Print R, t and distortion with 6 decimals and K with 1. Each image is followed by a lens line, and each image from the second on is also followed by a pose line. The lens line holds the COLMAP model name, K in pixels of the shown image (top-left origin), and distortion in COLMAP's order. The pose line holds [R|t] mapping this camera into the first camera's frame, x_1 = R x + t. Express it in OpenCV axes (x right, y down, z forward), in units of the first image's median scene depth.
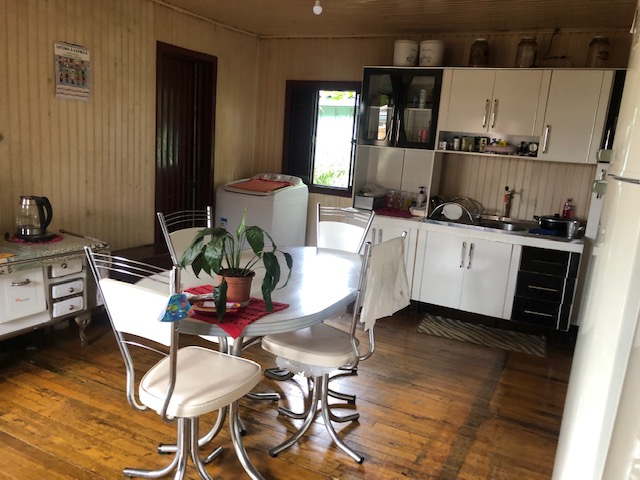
lens RADIAL K [[500.6, 0, 320.0], [0, 500.6, 240.0], [0, 0, 1]] dist [-0.001079, -0.002699]
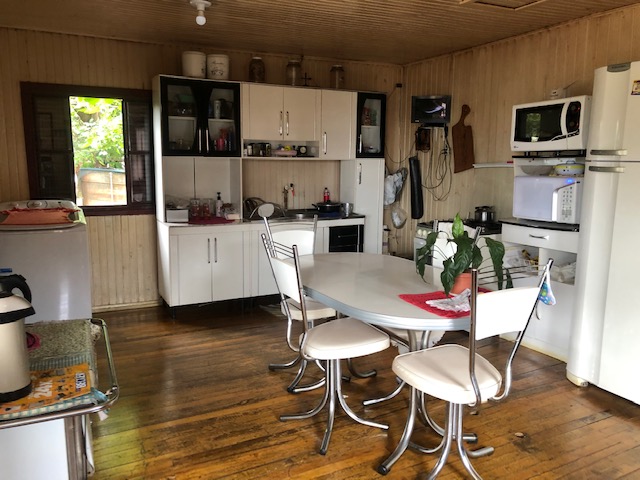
lens RADIAL K [[500.6, 0, 320.0], [0, 500.6, 240.0], [0, 0, 1]] dist [-0.001079, -0.002699]
pose [[0.607899, -0.190403, 0.770847, -0.534951], [0.190385, 0.977455, 0.091297, -0.069630], [-0.770851, 0.091259, 0.630444, 0.197007]]
